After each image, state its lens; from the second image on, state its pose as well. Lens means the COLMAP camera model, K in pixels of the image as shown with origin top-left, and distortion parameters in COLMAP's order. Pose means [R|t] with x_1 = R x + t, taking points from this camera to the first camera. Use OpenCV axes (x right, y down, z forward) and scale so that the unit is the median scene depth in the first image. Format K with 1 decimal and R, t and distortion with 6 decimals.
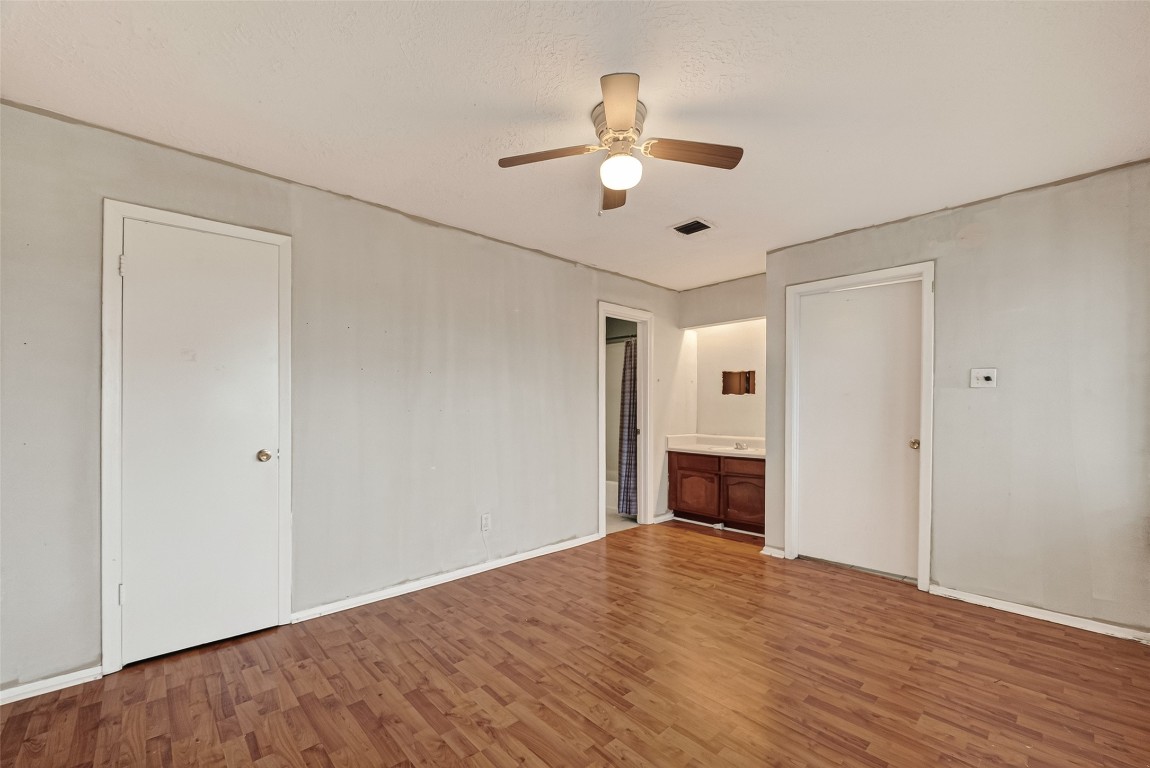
lens RADIAL K [[482.3, 0, 575.8], [0, 482.3, 411.4], [0, 0, 1]] dist [-0.000129, -0.000043]
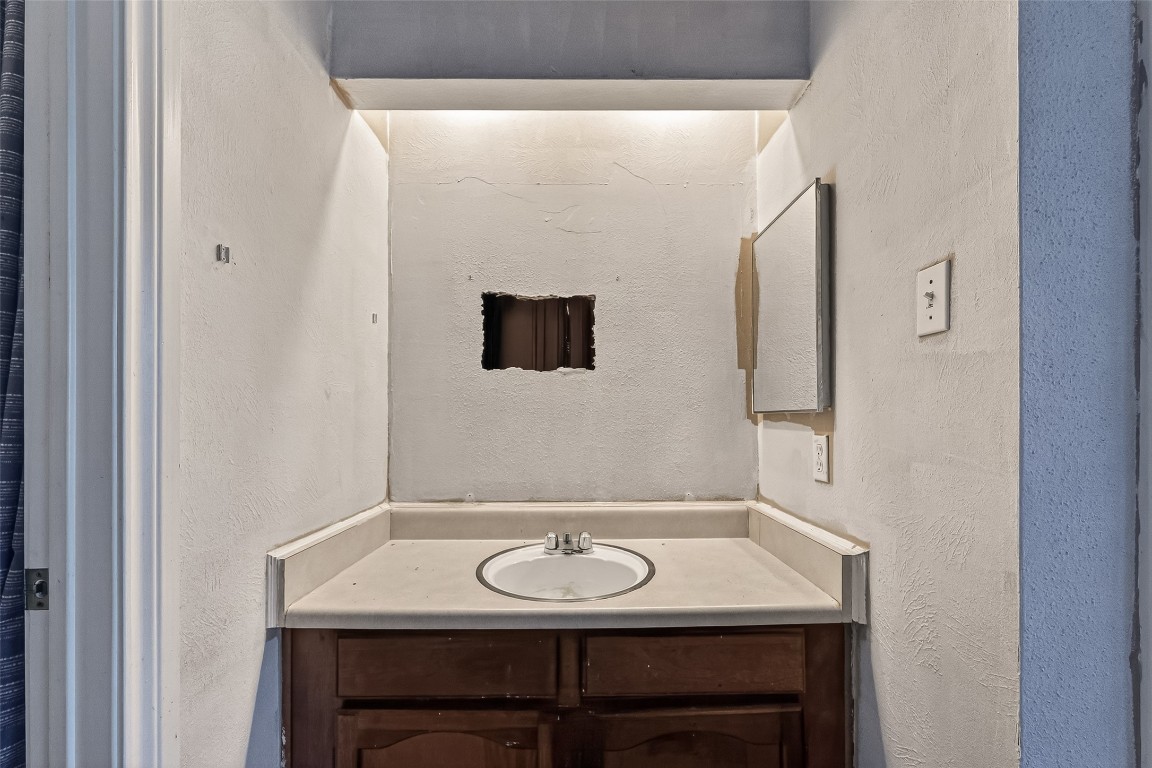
lens RADIAL K [[459.7, 0, 581.1], [0, 459.7, 417.5], [0, 0, 1]] dist [-0.000394, -0.000145]
pose [[0.670310, -0.005996, 0.742057, 0.134356], [0.006988, 0.999974, 0.001768, -0.004670], [-0.742048, 0.004000, 0.670335, 0.784354]]
